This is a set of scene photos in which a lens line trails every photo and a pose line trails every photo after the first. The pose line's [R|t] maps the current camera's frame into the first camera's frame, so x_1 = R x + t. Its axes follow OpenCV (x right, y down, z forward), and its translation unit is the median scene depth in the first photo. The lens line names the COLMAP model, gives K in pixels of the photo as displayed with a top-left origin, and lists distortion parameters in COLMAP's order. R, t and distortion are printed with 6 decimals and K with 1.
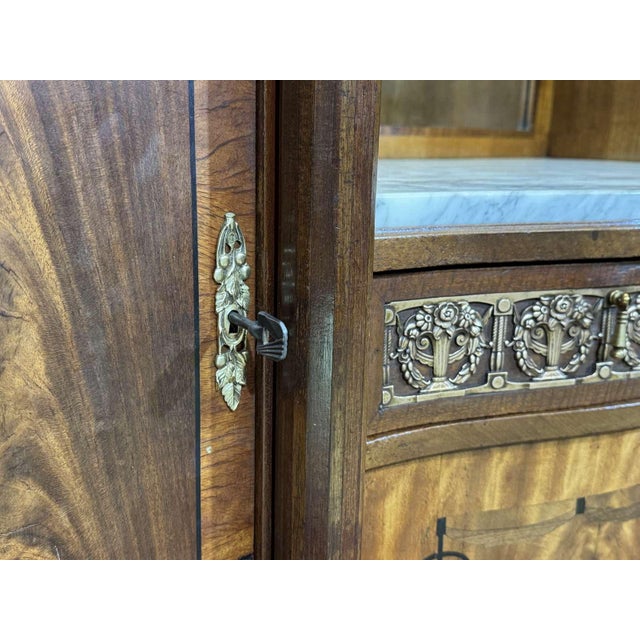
lens RADIAL K [[722.7, 0, 318.0], [0, 722.7, 322.7], [0, 0, 1]] dist [0.175554, -0.414356]
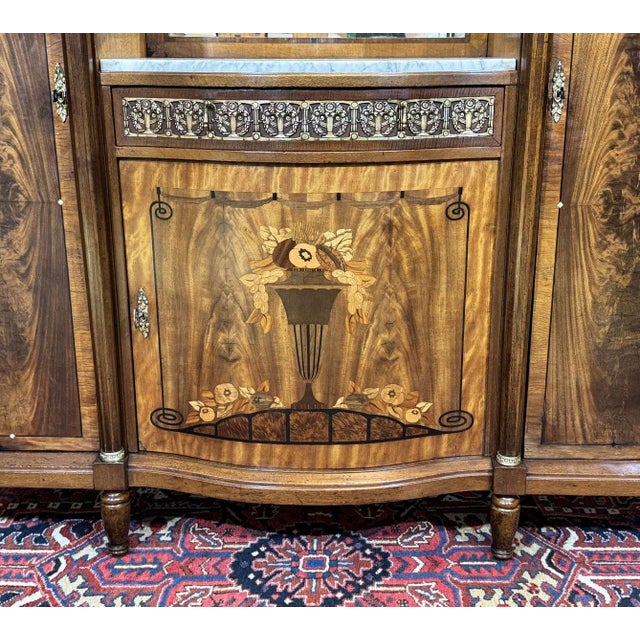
lens RADIAL K [[876.2, 0, 328.6], [0, 876.2, 324.3], [0, 0, 1]] dist [0.181642, -0.402030]
pose [[0.770039, 0.163776, -0.616618, 2.834077], [-0.140640, 0.986290, 0.086329, 0.409817], [0.622302, 0.020244, 0.782515, -1.182036]]
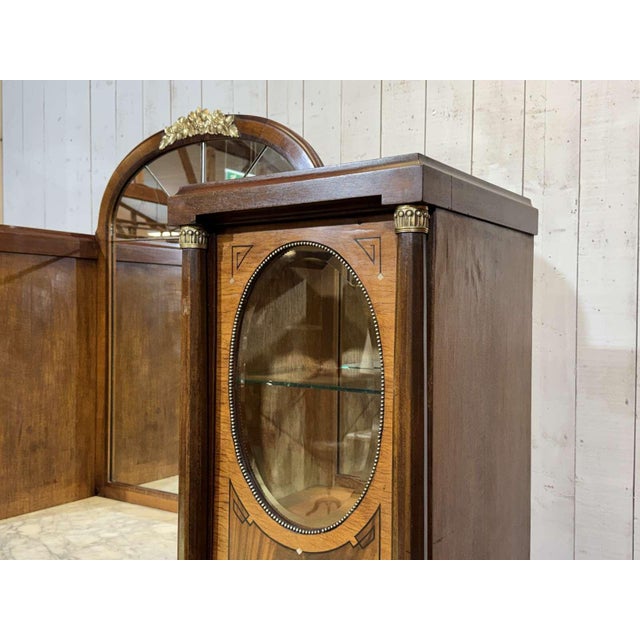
lens RADIAL K [[722.7, 0, 318.0], [0, 722.7, 322.7], [0, 0, 1]] dist [0.175554, -0.414356]
pose [[0.311581, -0.008096, -0.950185, 3.845130], [-0.239812, 0.966924, -0.086877, -1.200919], [0.919460, 0.254936, 0.299334, 1.107819]]
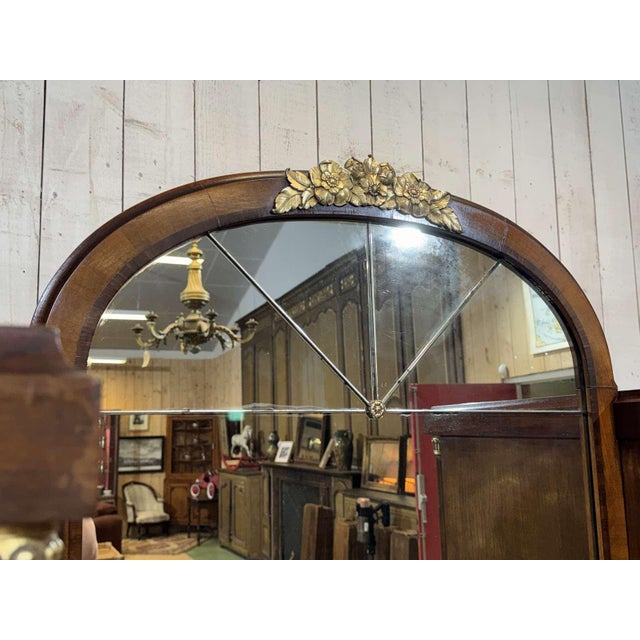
lens RADIAL K [[682.4, 0, 318.8], [0, 682.4, 322.3], [0, 0, 1]] dist [0.178821, -0.413455]
pose [[0.972444, -0.085172, -0.217022, 0.396413], [-0.007859, 0.918373, -0.395637, -1.334874], [0.233004, 0.386440, 0.892397, -0.044364]]
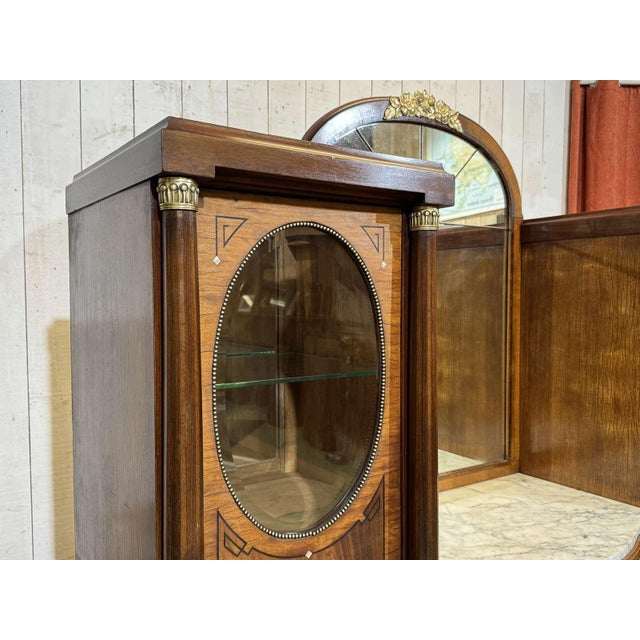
lens RADIAL K [[623.4, 0, 316.9], [0, 623.4, 322.9], [0, 0, 1]] dist [0.008132, -0.006148]
pose [[0.997410, -0.026375, -0.066922, -0.179975], [0.012413, 0.979506, -0.201031, -0.658961], [0.070853, 0.199680, 0.977296, -1.468609]]
